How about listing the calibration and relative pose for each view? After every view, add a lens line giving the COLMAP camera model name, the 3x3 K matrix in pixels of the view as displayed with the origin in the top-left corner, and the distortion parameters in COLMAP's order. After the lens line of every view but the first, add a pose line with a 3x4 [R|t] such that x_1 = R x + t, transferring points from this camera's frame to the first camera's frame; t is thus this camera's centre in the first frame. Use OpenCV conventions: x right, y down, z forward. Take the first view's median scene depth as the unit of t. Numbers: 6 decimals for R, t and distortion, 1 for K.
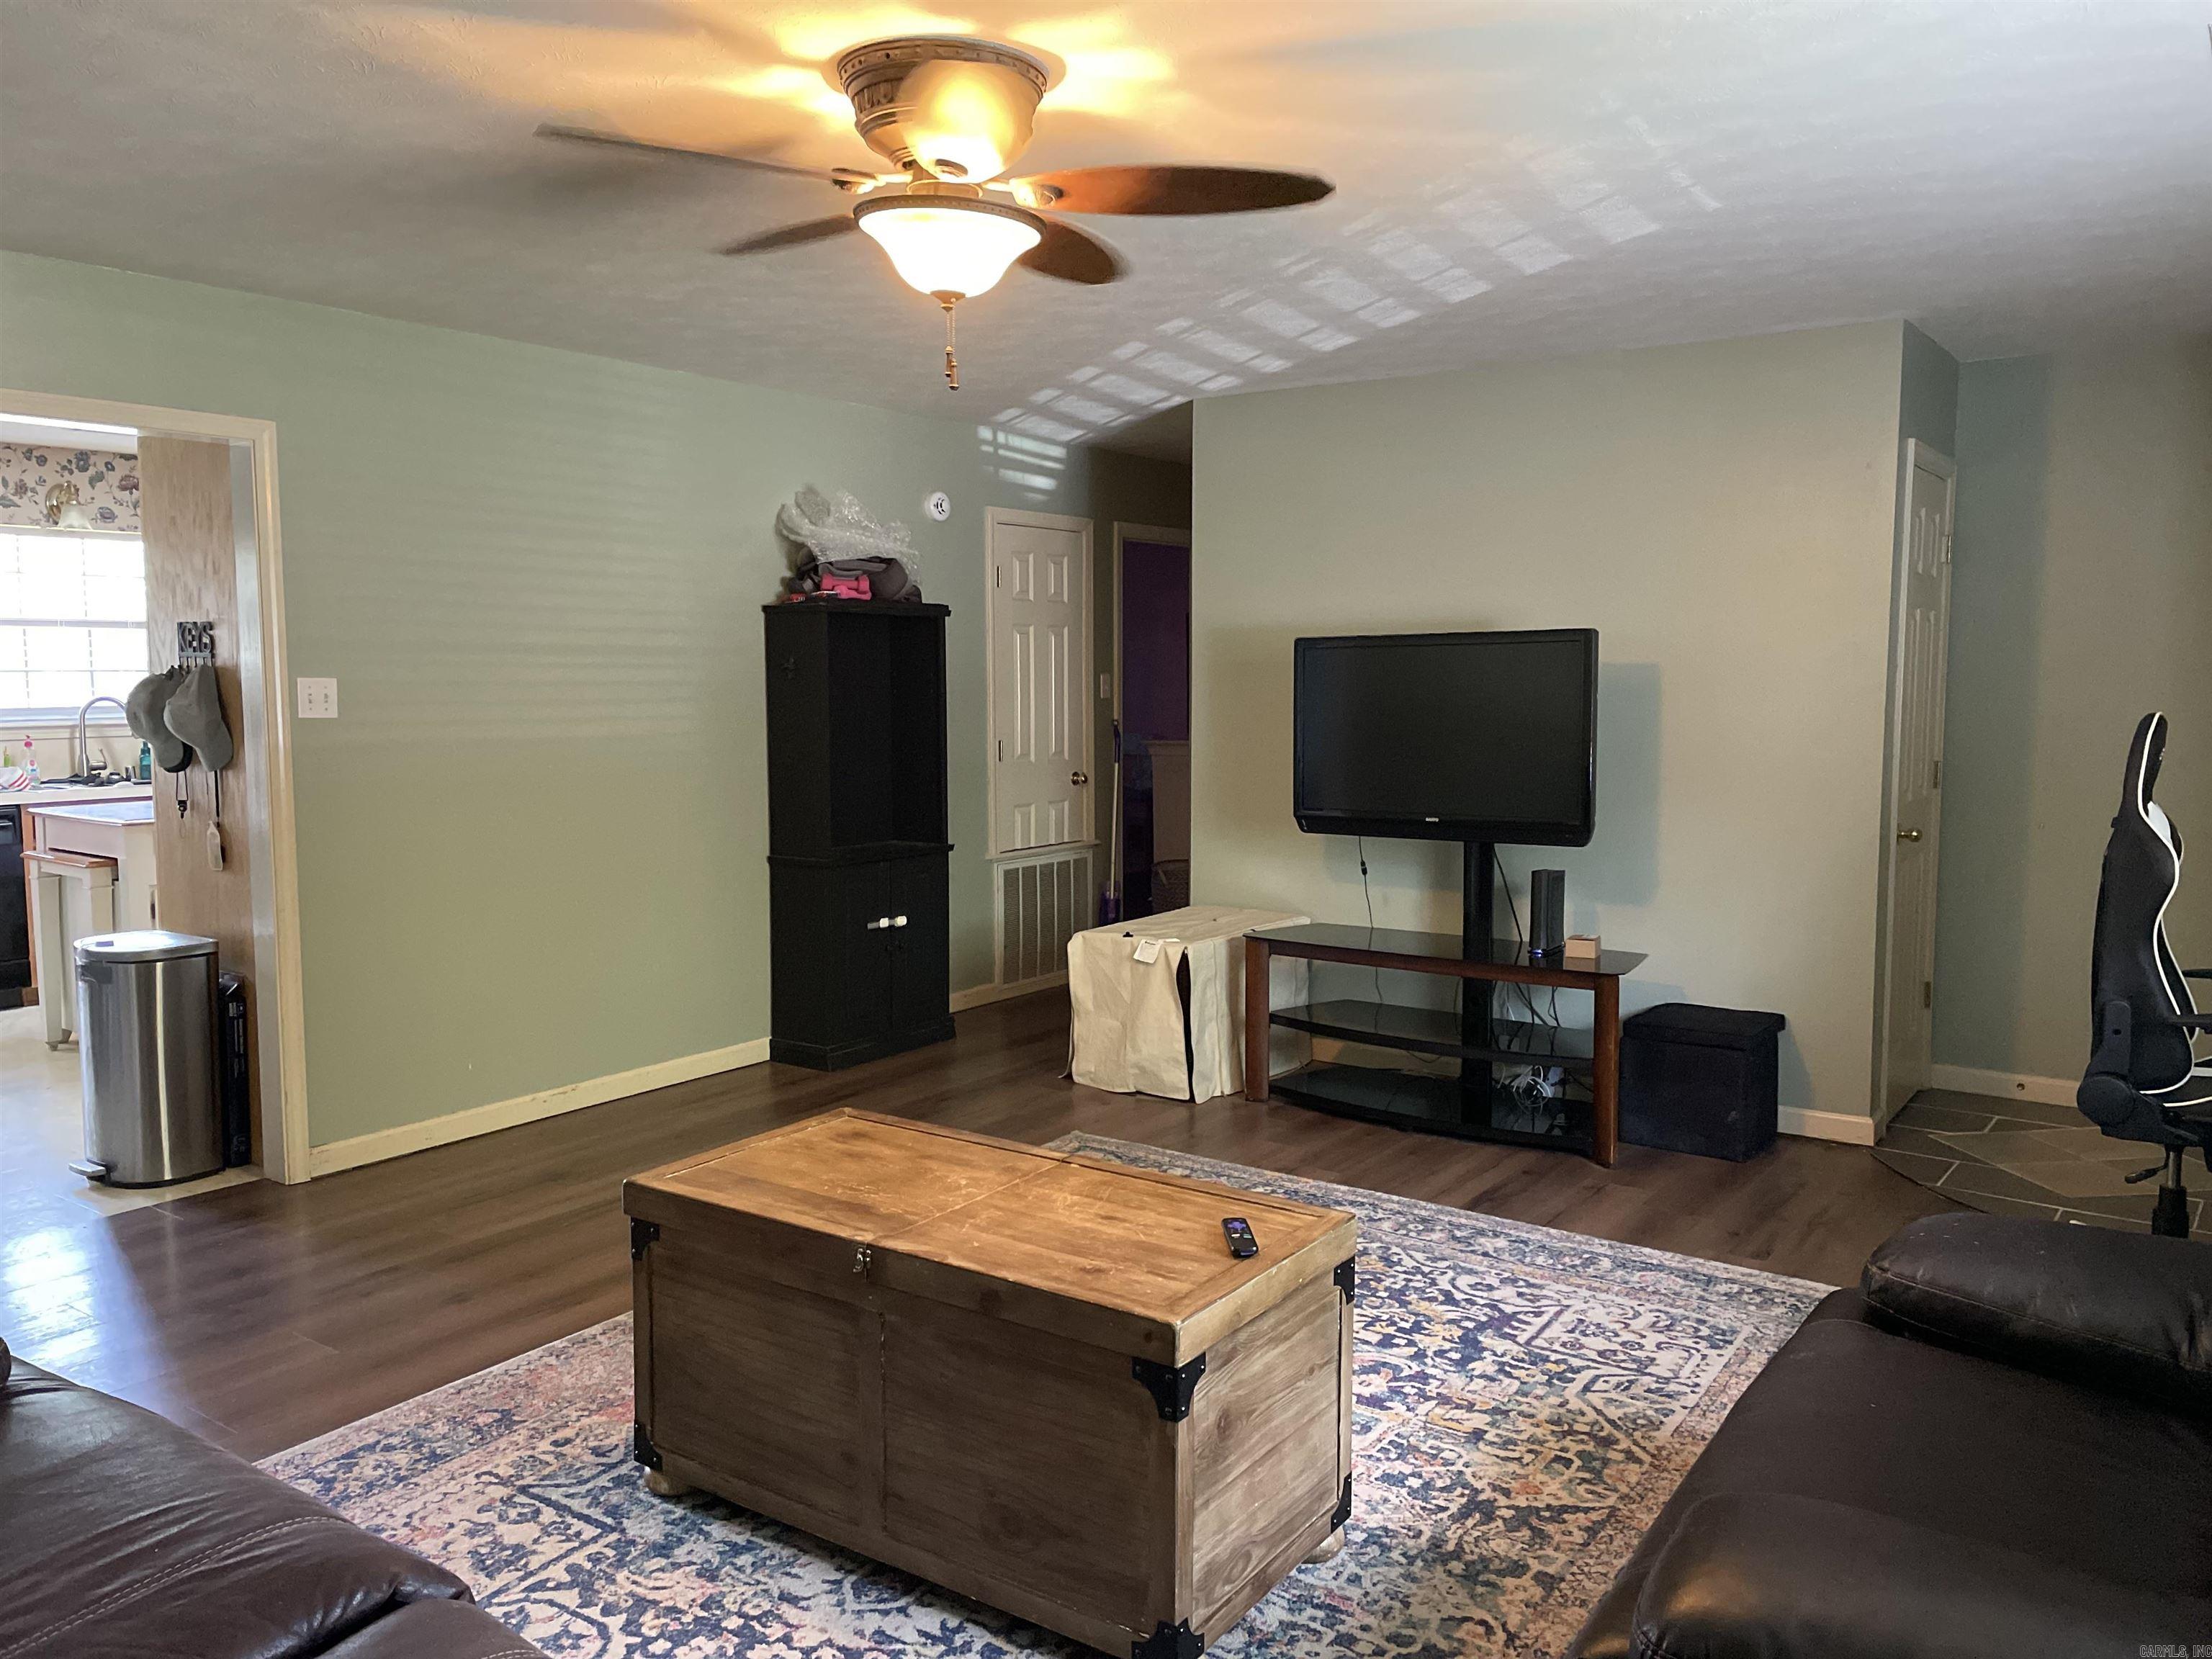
lens RADIAL K [[1694.8, 0, 1112.6], [0, 1694.8, 823.3], [0, 0, 1]] dist [0.071200, -0.033635]
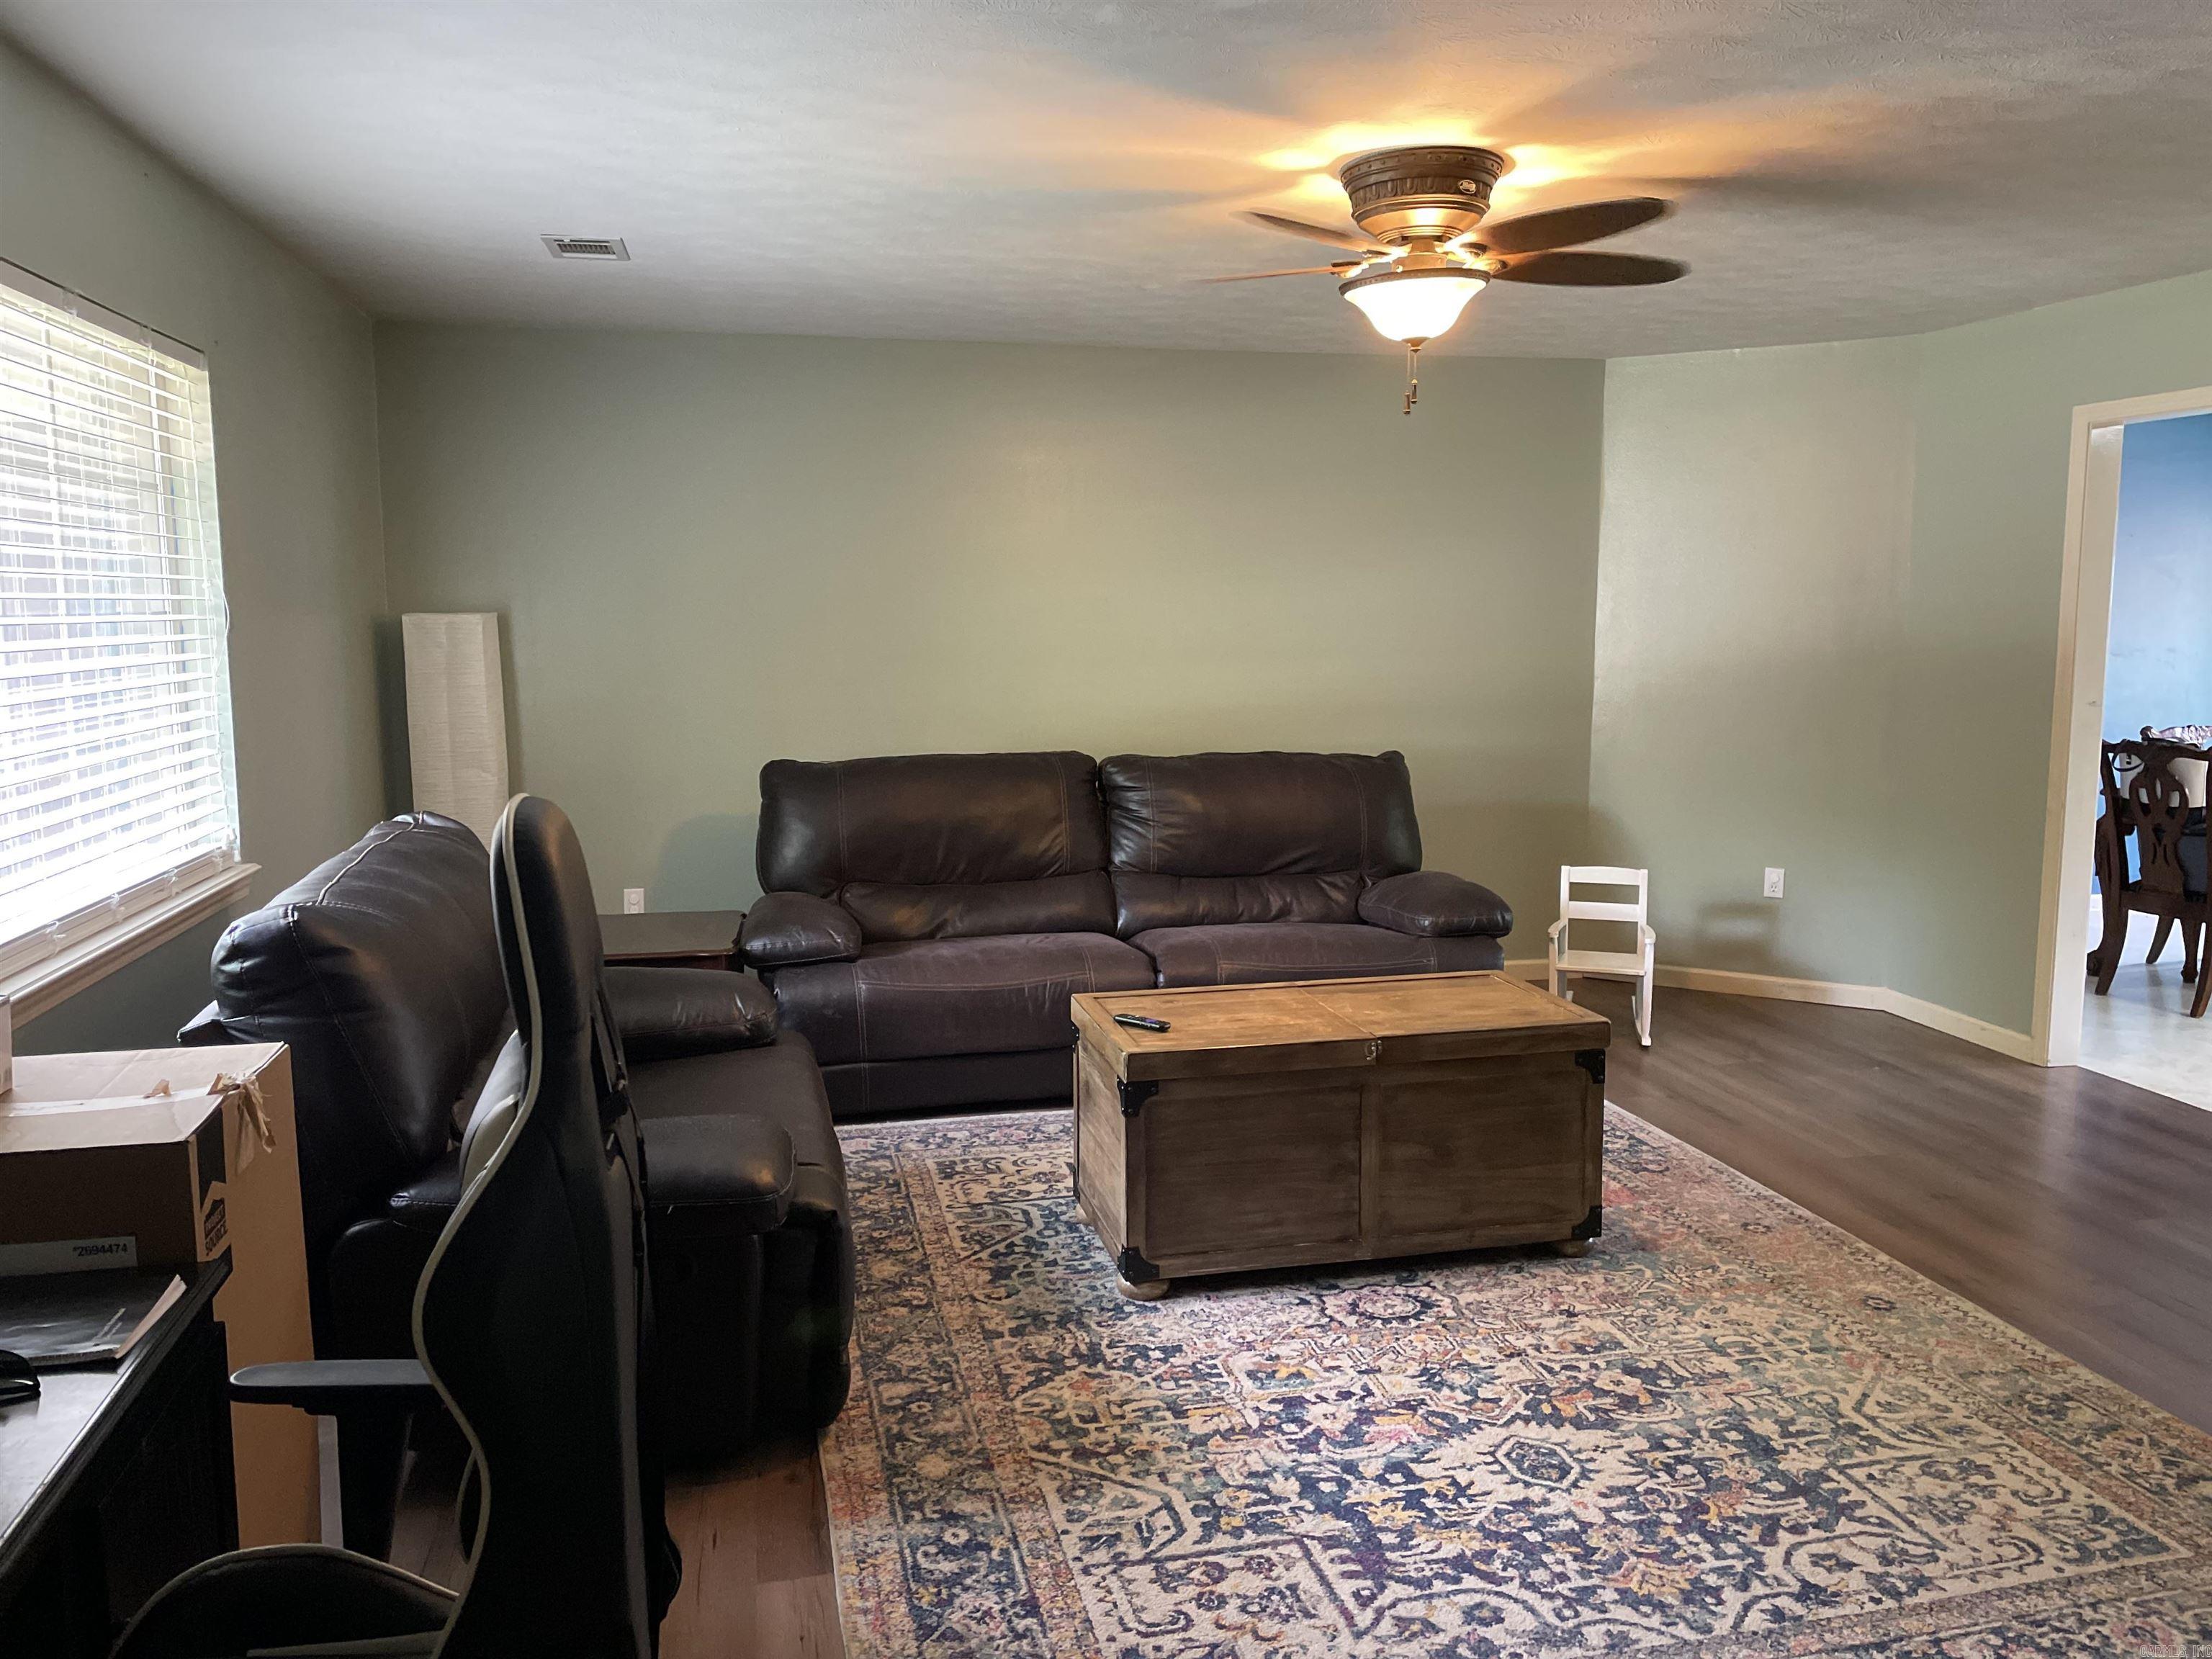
lens RADIAL K [[1694.8, 0, 1112.3], [0, 1694.8, 830.3], [0, 0, 1]] dist [0.071200, -0.033635]
pose [[-0.681951, 0.093966, -0.725337, 0.824445], [-0.070029, 0.978768, 0.192638, -0.141284], [0.728038, 0.182164, -0.660891, 1.399249]]
